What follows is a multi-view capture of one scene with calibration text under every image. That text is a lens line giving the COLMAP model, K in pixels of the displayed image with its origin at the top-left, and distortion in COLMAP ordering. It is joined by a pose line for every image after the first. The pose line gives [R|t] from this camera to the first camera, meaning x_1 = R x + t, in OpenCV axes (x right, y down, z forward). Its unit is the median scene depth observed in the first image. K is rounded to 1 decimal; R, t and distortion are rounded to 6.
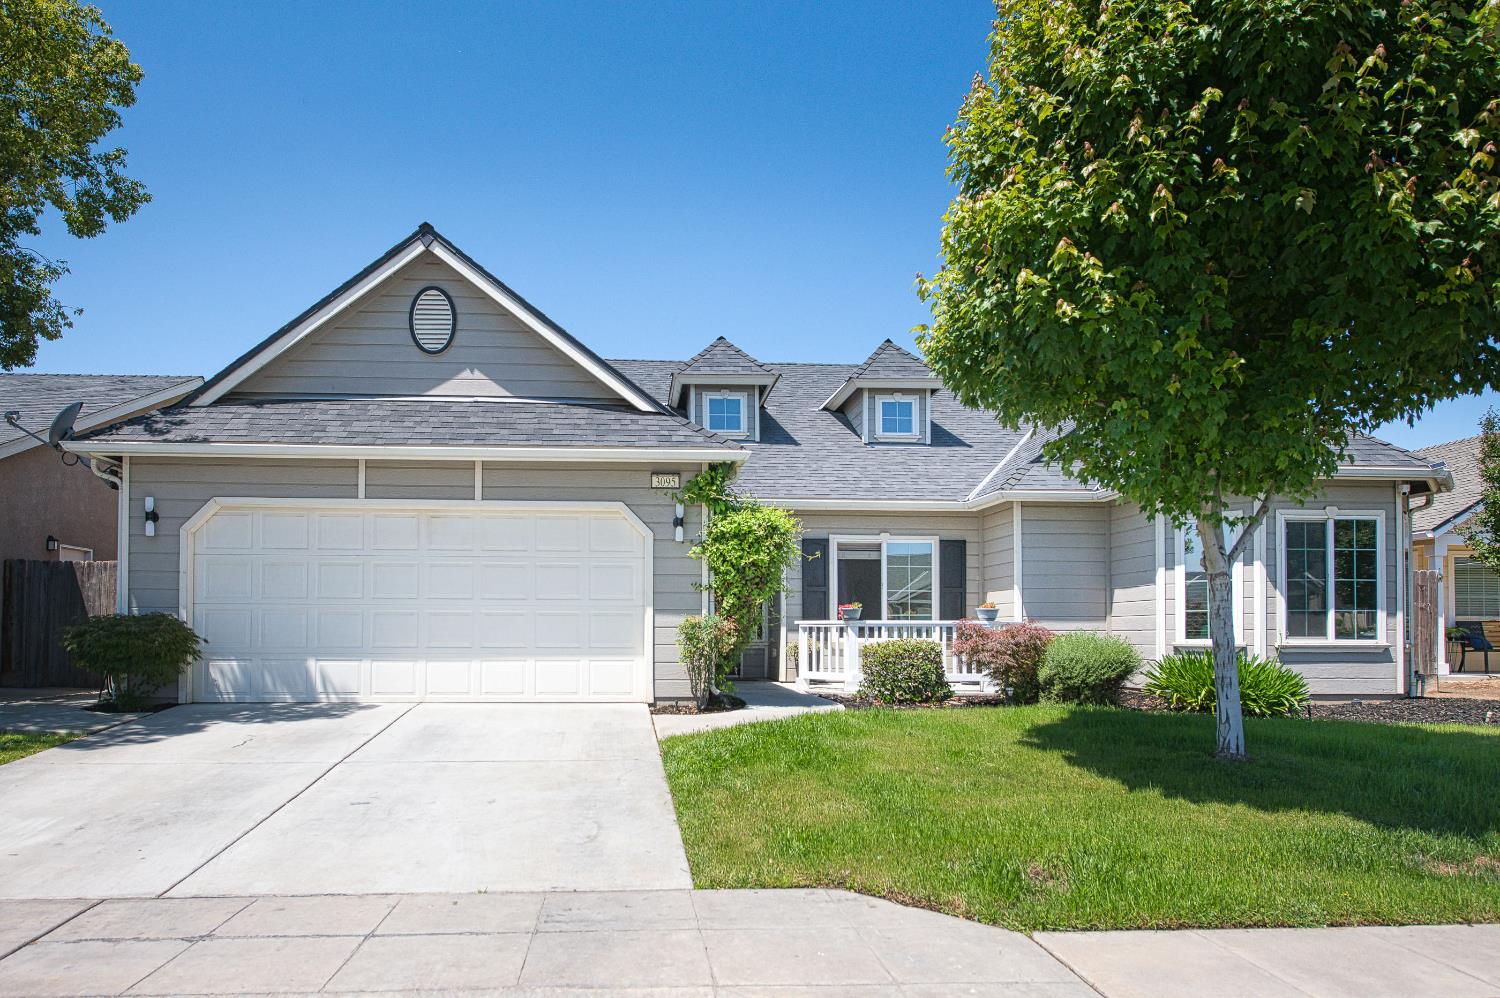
lens RADIAL K [[970.8, 0, 750.1], [0, 970.8, 473.7], [0, 0, 1]] dist [0.000482, -0.001189]
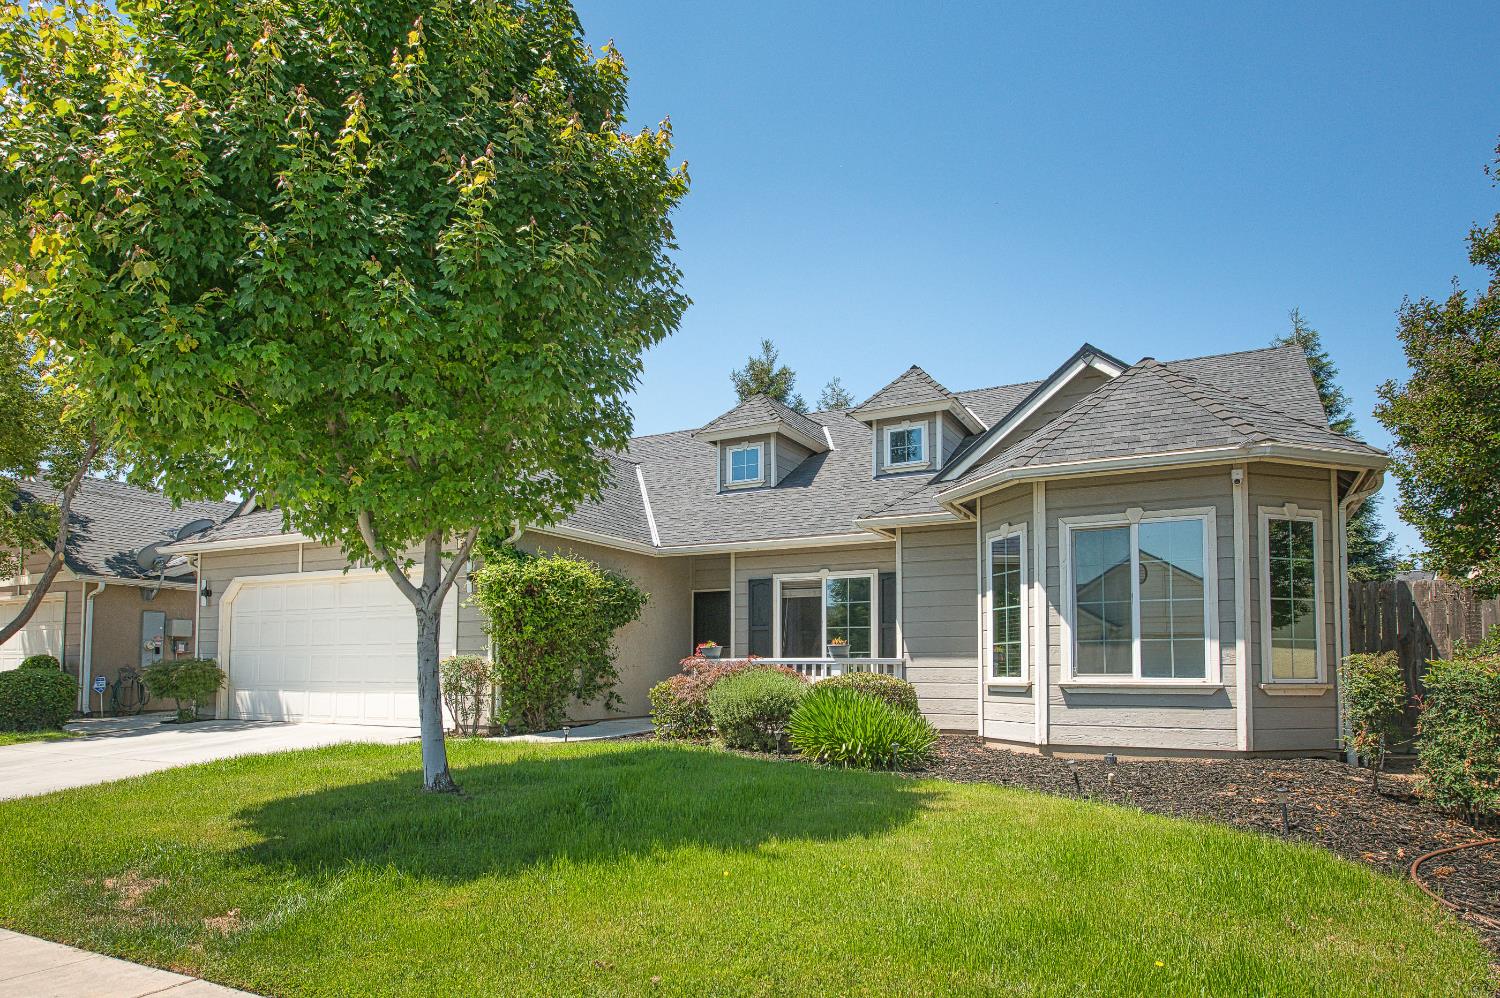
lens RADIAL K [[937.7, 0, 750.0], [0, 937.7, 499.0], [0, 0, 1]] dist [-0.001086, -0.000553]
pose [[0.846316, -0.098465, -0.523502, 0.818740], [0.087011, 0.995121, -0.046505, 0.038661], [0.525527, -0.006193, 0.850754, 0.209117]]
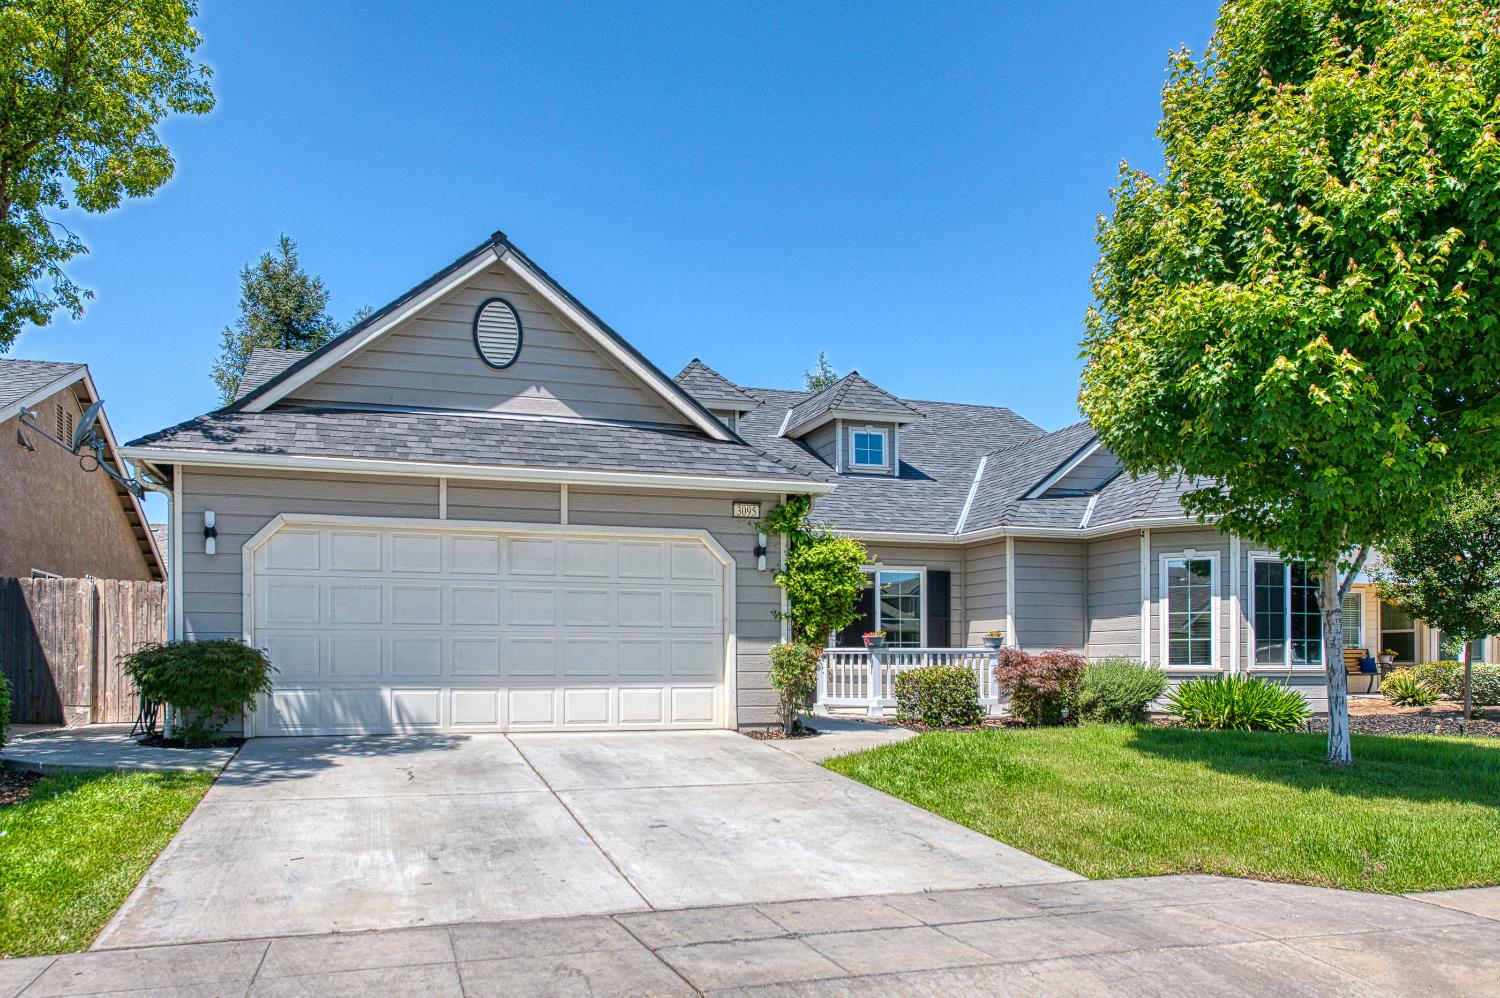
lens RADIAL K [[1031.2, 0, 750.0], [0, 1031.2, 499.0], [0, 0, 1]] dist [-0.000473, 0.000787]
pose [[0.974481, 0.033775, 0.221913, -0.326787], [-0.035684, 0.999353, 0.004596, -0.009374], [-0.221614, -0.012397, 0.975056, -0.049390]]
